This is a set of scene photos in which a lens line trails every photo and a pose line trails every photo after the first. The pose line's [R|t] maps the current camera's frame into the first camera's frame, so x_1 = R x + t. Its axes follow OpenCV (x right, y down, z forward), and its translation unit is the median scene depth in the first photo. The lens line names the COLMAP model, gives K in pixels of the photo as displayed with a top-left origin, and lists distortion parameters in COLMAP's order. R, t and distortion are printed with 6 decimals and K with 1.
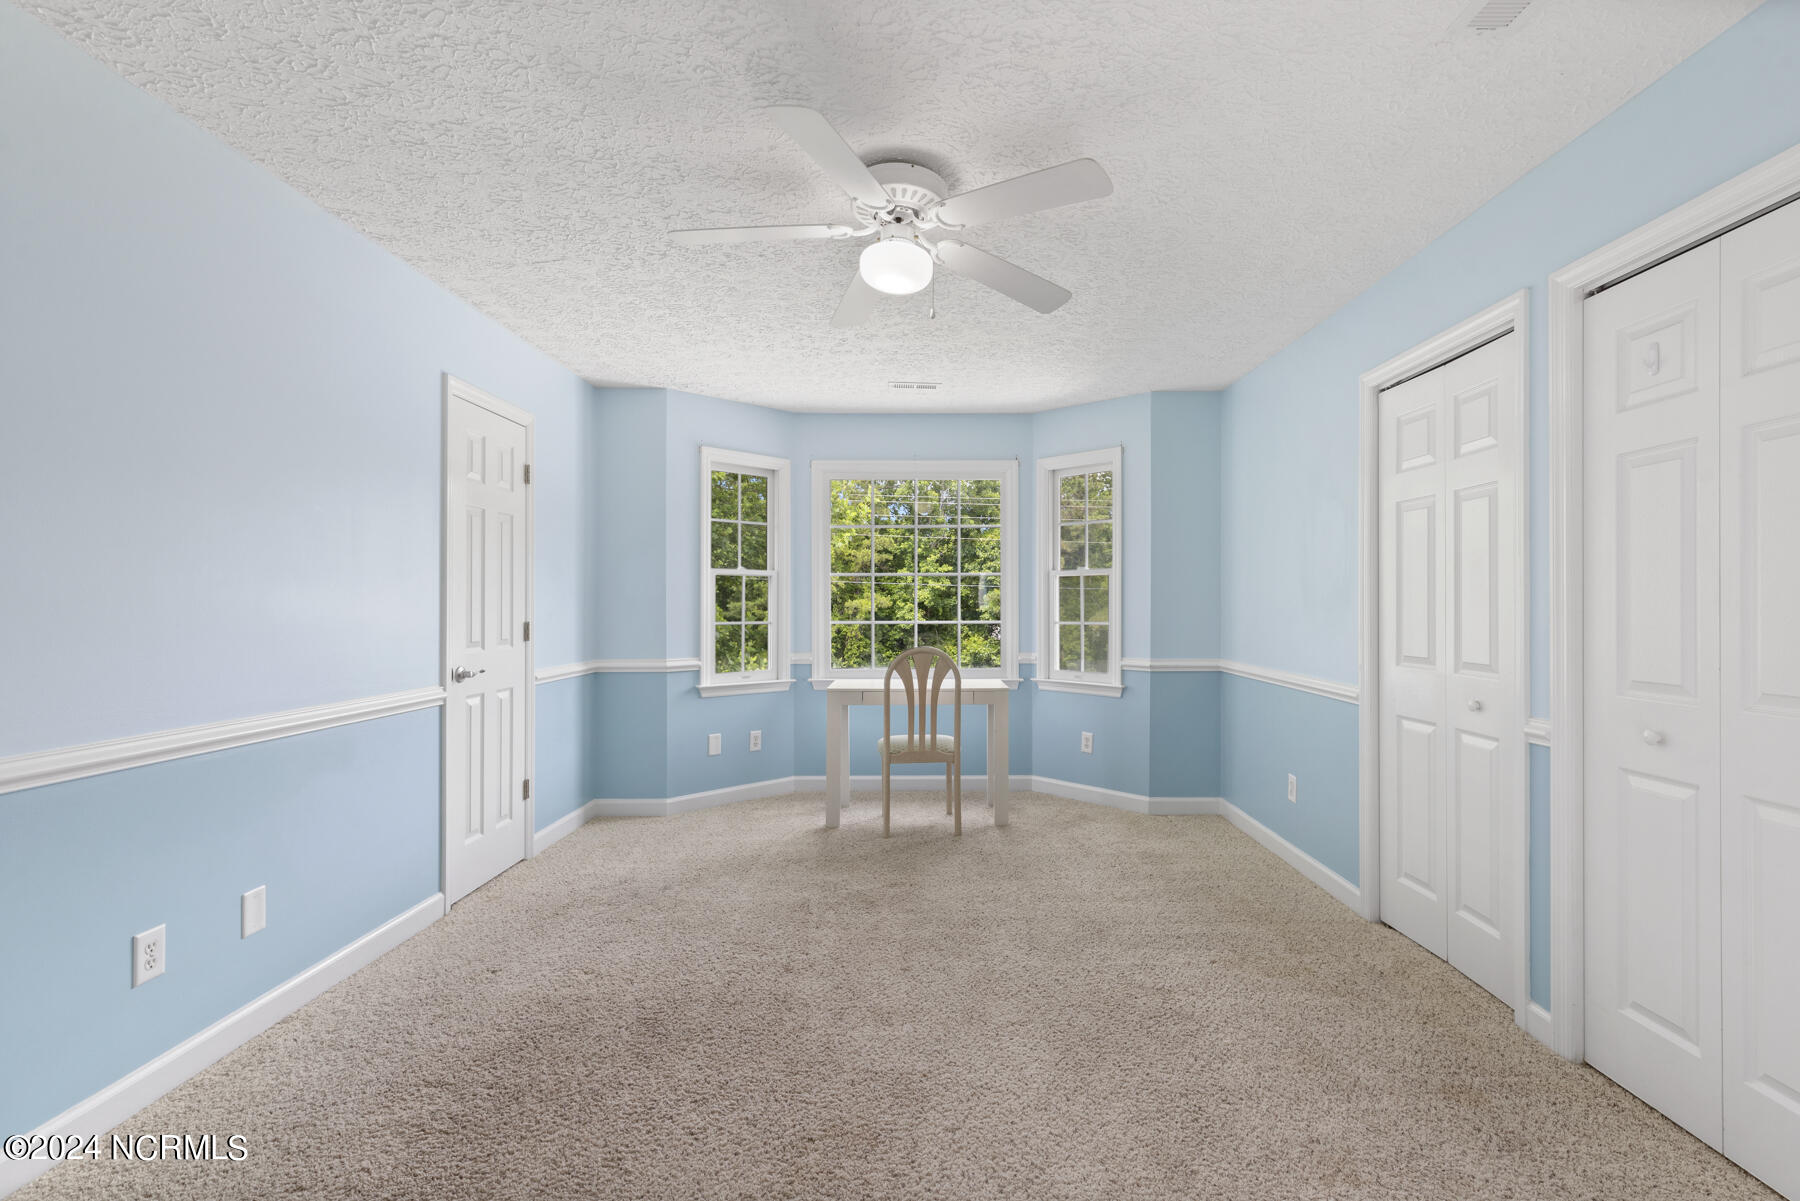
lens RADIAL K [[836.0, 0, 908.1], [0, 836.0, 601.3], [0, 0, 1]] dist [0.000406, -0.000253]
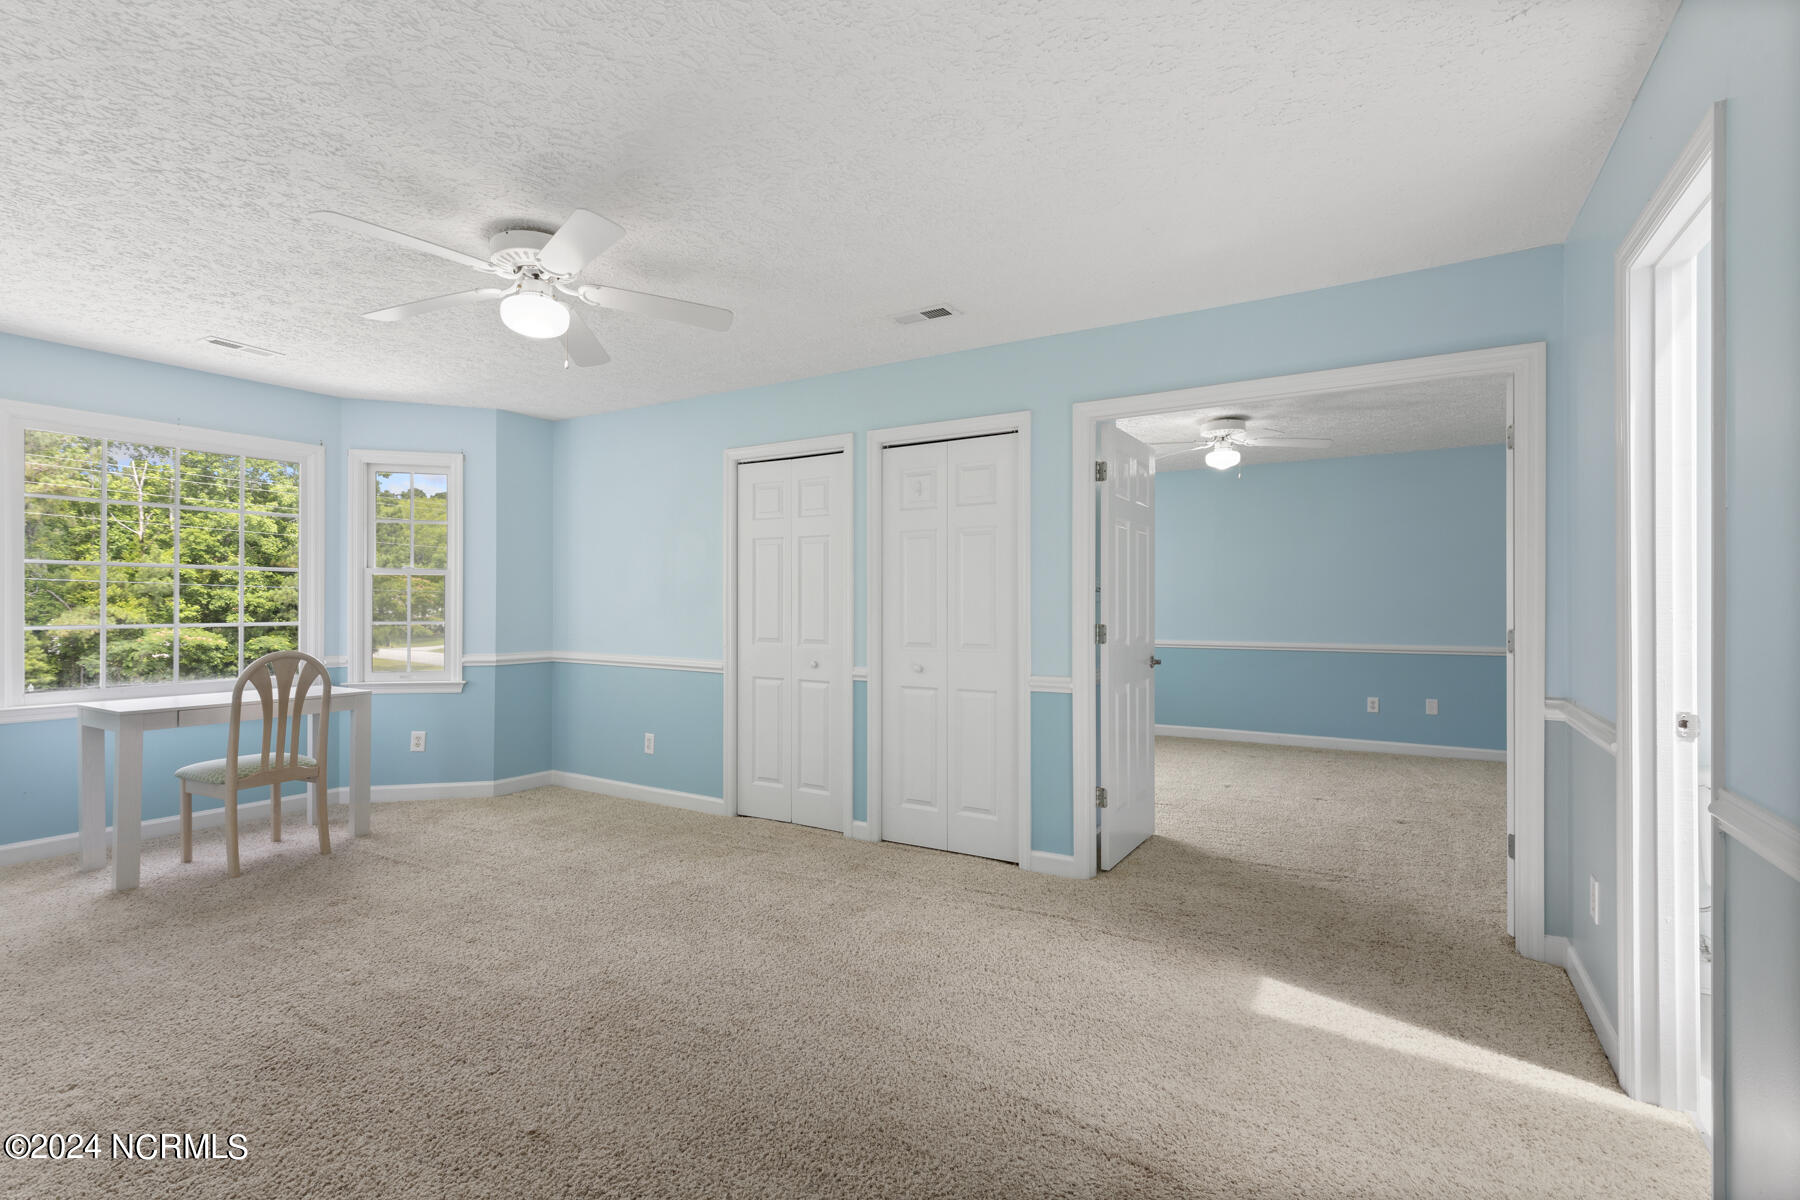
lens RADIAL K [[836.0, 0, 908.1], [0, 836.0, 600.8], [0, 0, 1]] dist [0.000406, -0.000253]
pose [[0.516564, 0.005296, 0.856232, -0.460479], [-0.005957, 0.999979, -0.002591, -0.001329], [-0.856228, -0.003762, 0.516584, -0.031040]]
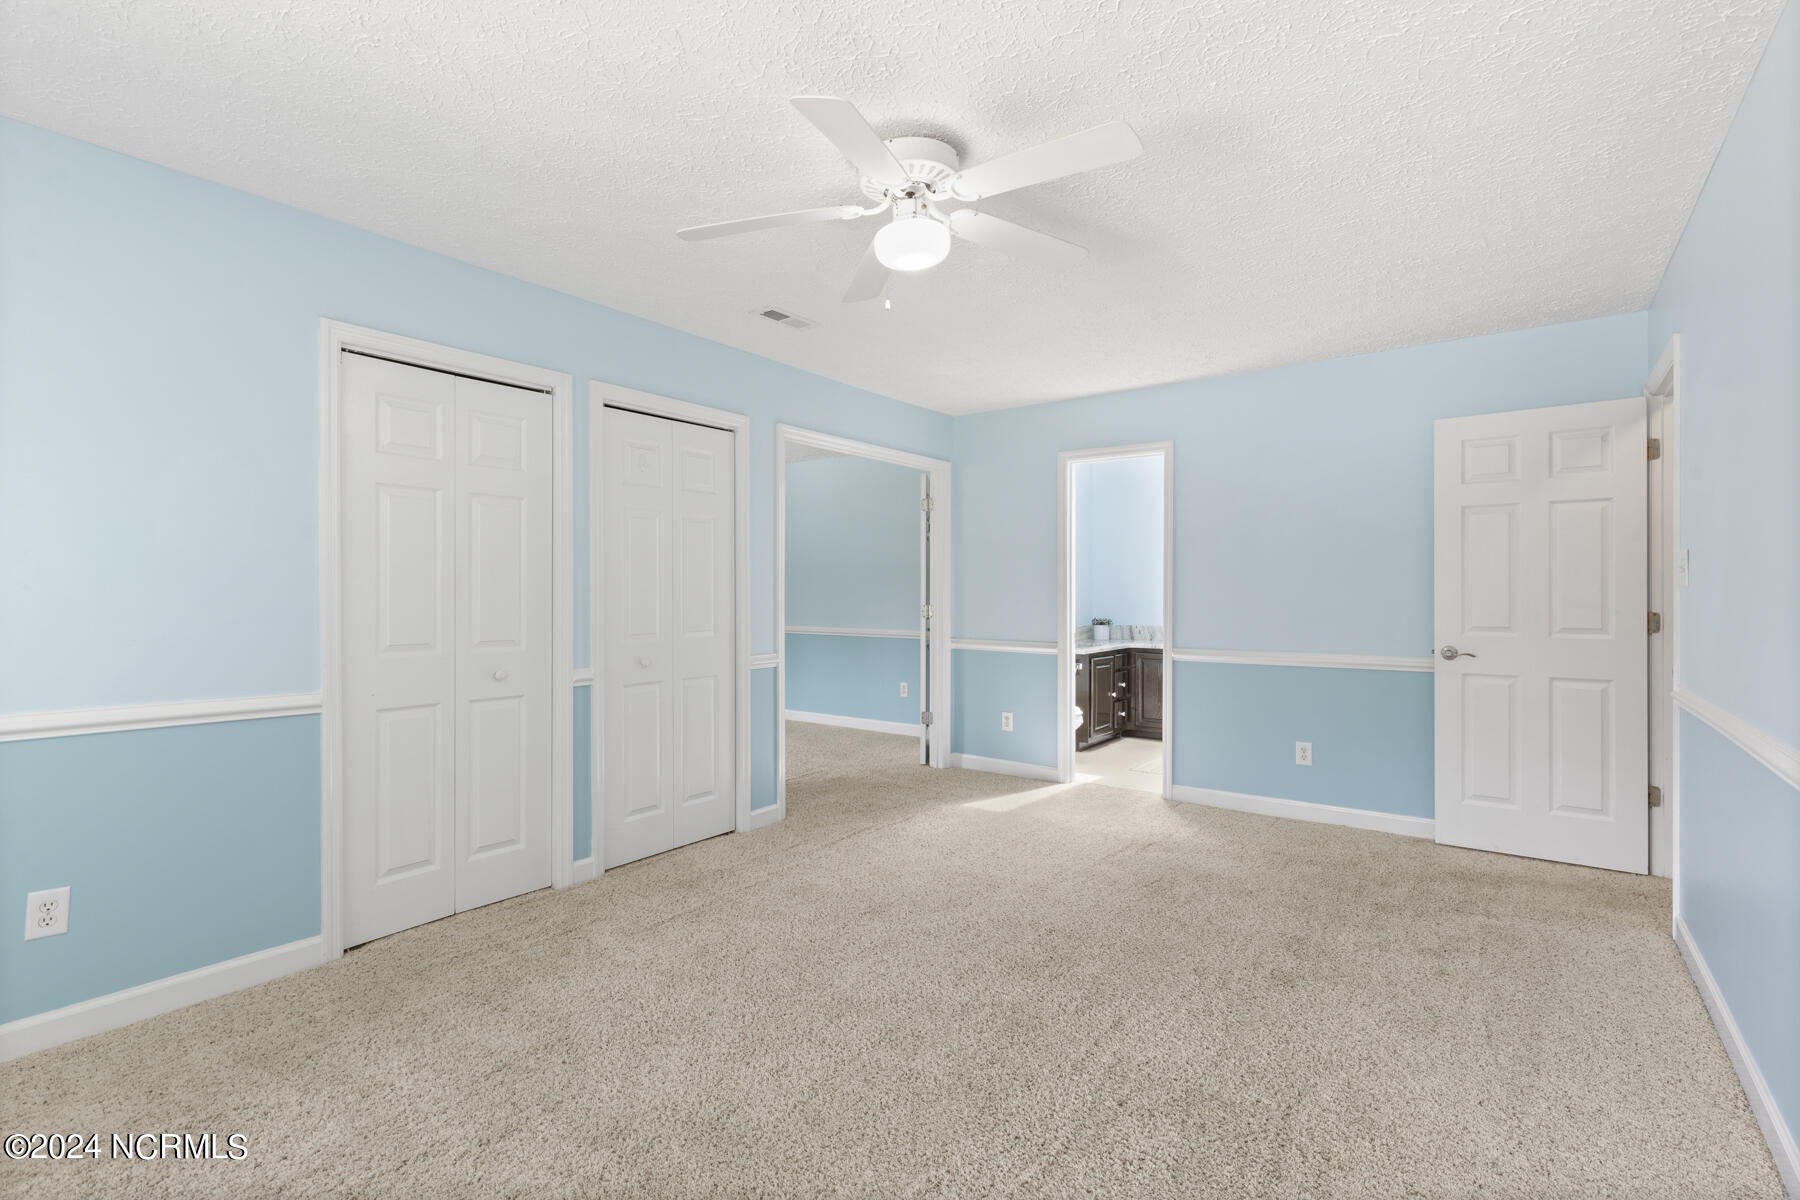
lens RADIAL K [[836.0, 0, 908.1], [0, 836.0, 600.8], [0, 0, 1]] dist [0.000406, -0.000253]
pose [[-0.813812, -0.003371, 0.581118, -0.349842], [-0.001329, 0.999991, 0.003938, 0.006923], [-0.581126, 0.002432, -0.813810, 1.103938]]
